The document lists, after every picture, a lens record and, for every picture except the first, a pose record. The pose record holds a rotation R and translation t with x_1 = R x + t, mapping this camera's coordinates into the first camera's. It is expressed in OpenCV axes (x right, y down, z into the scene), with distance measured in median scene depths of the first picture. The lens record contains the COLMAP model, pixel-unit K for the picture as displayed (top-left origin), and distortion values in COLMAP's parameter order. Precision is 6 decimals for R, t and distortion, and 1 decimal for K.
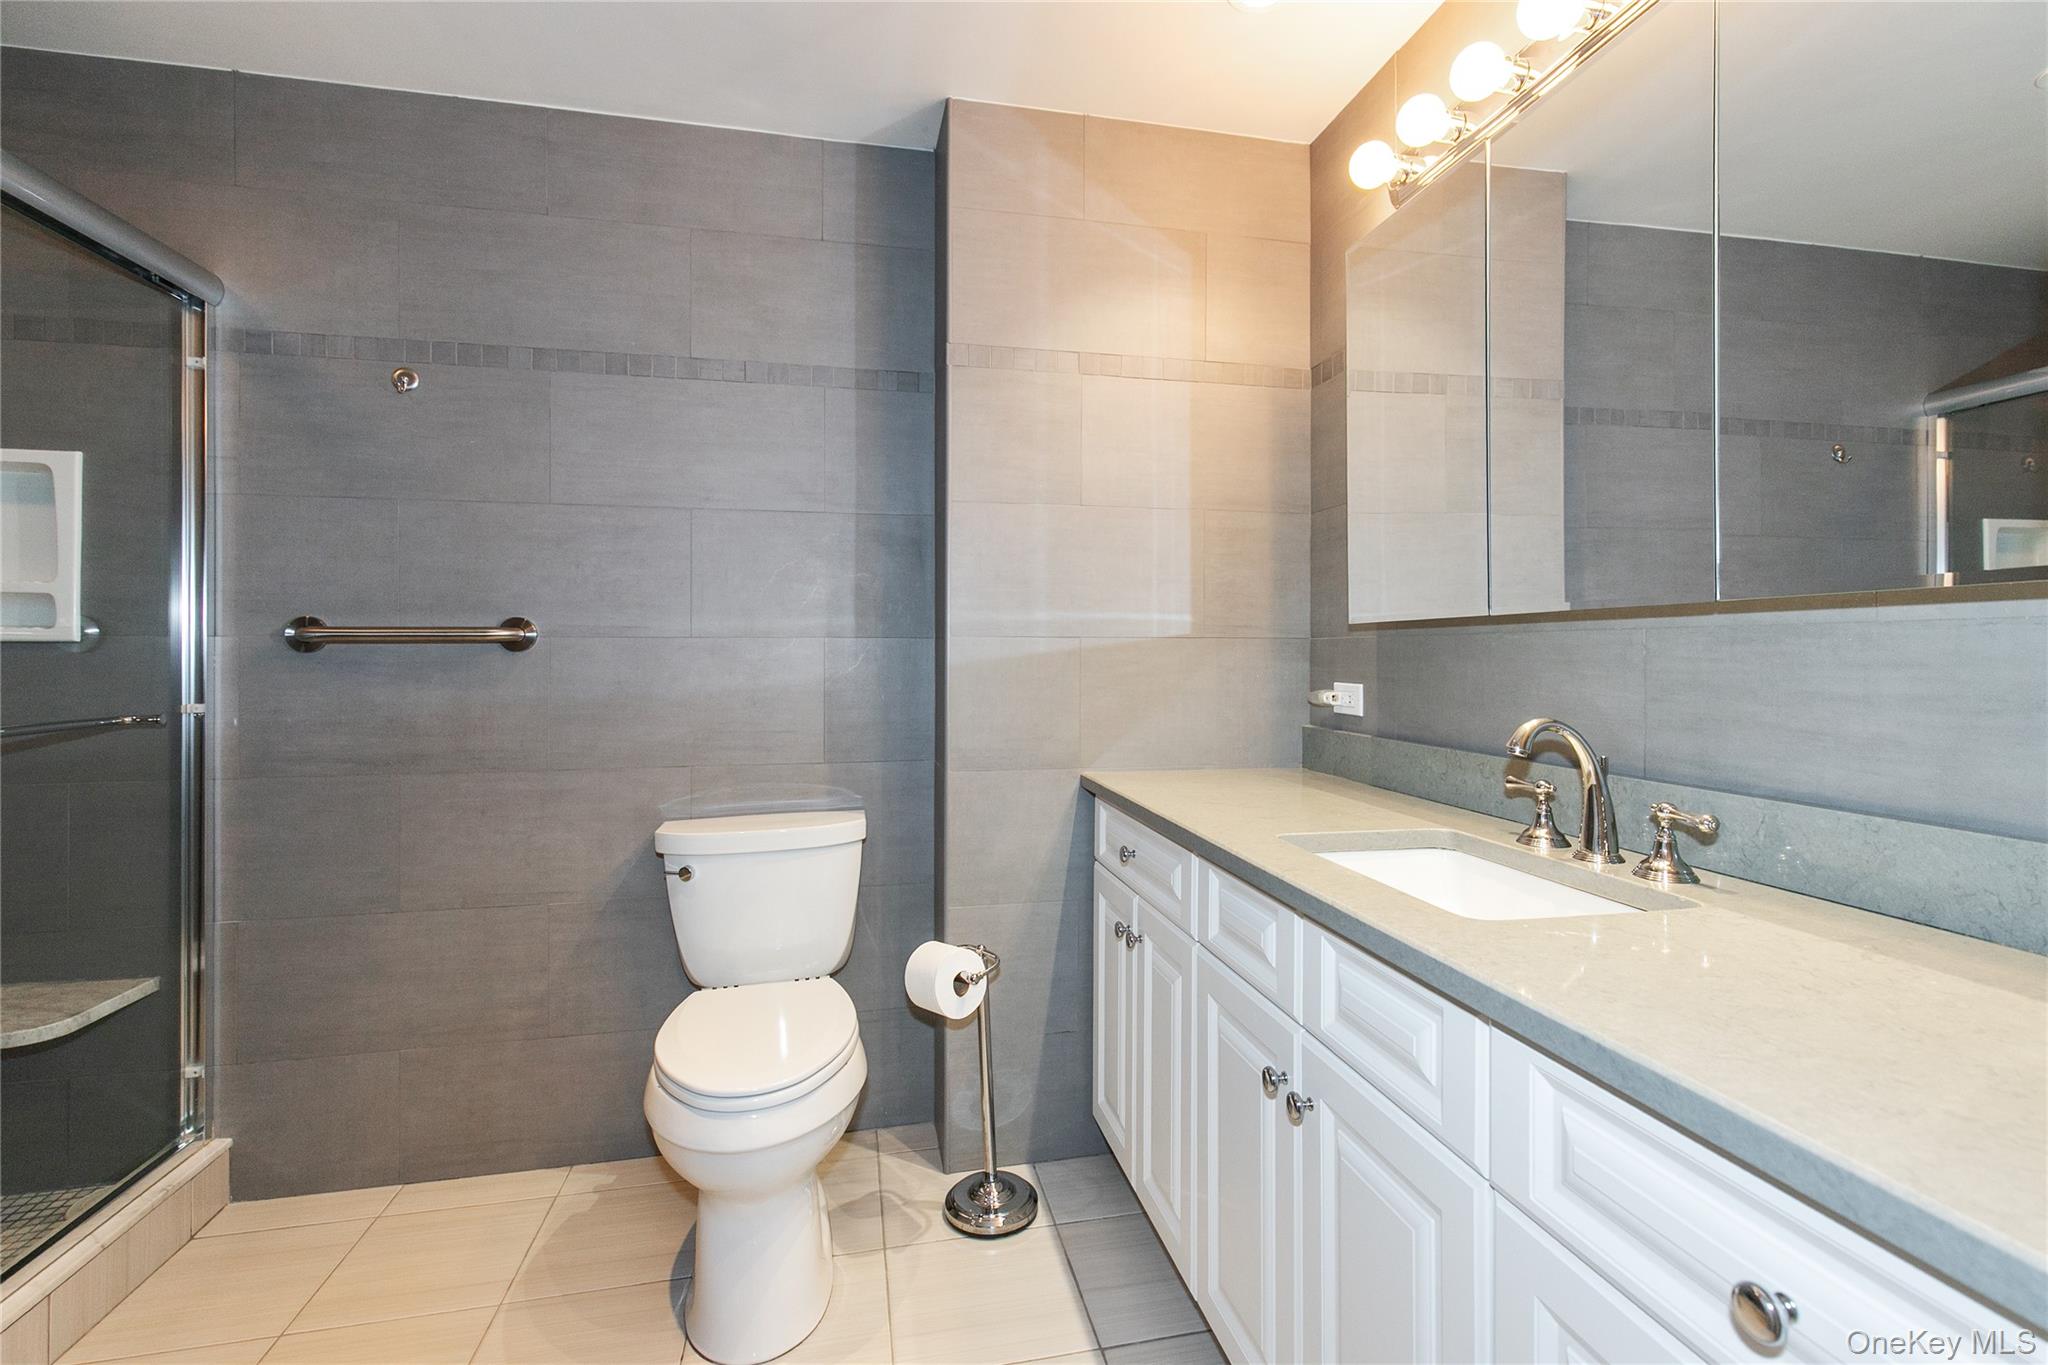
lens RADIAL K [[930.9, 0, 1024.9], [0, 930.9, 666.0], [0, 0, 1]] dist [-0.001220, -0.000818]
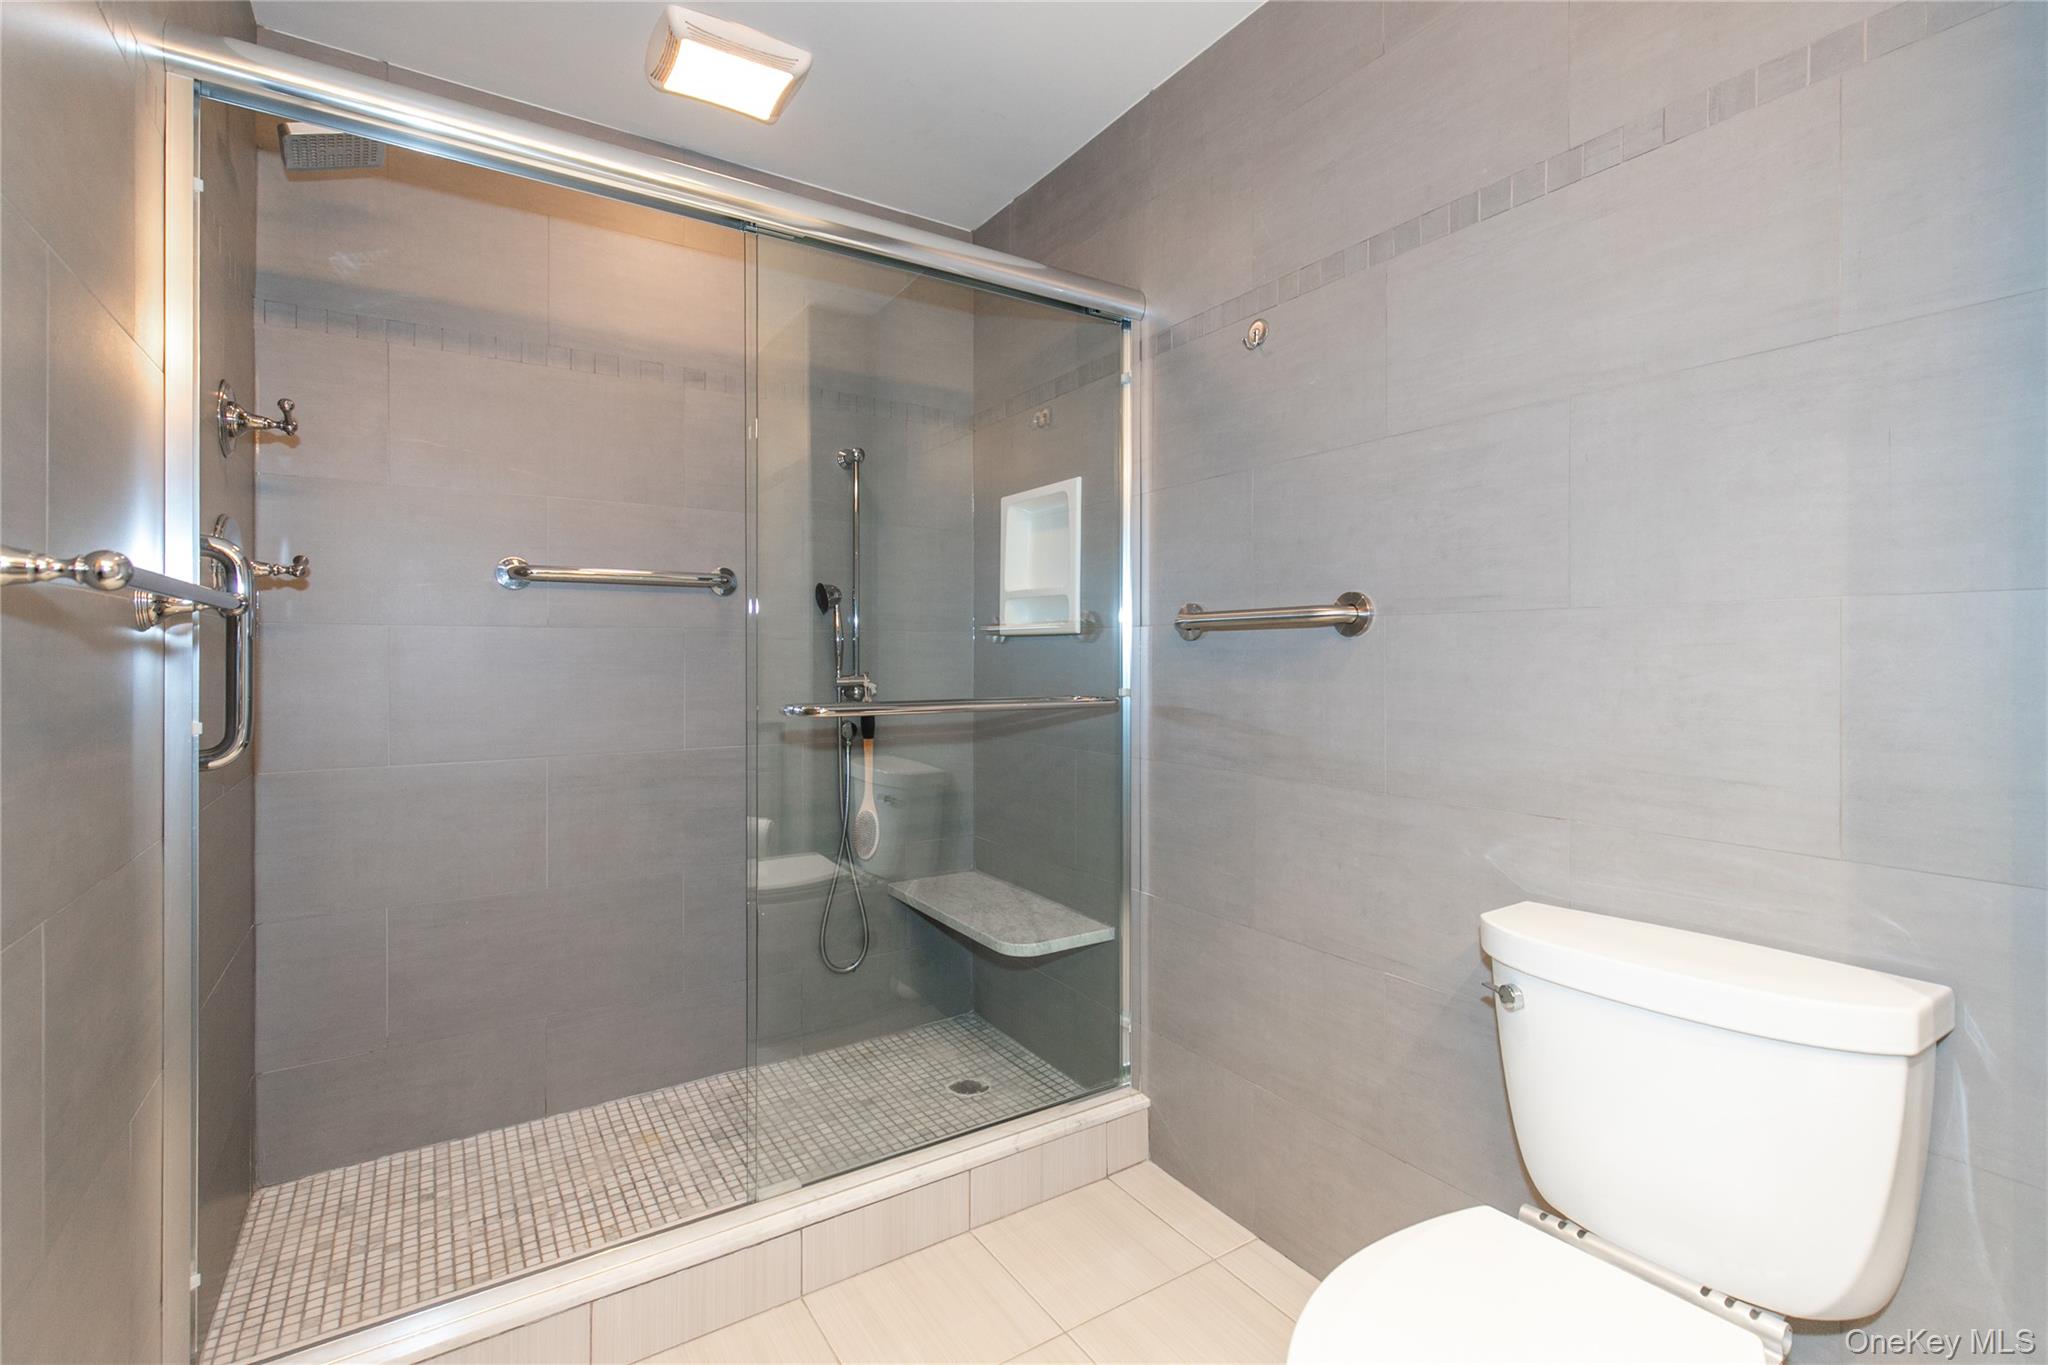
lens RADIAL K [[930.9, 0, 1025.8], [0, 930.9, 649.8], [0, 0, 1]] dist [-0.001220, -0.000818]
pose [[0.359169, -0.002408, -0.933269, 0.084703], [-0.007379, 0.999958, -0.005420, 0.002782], [0.933243, 0.008834, 0.359136, 0.474499]]
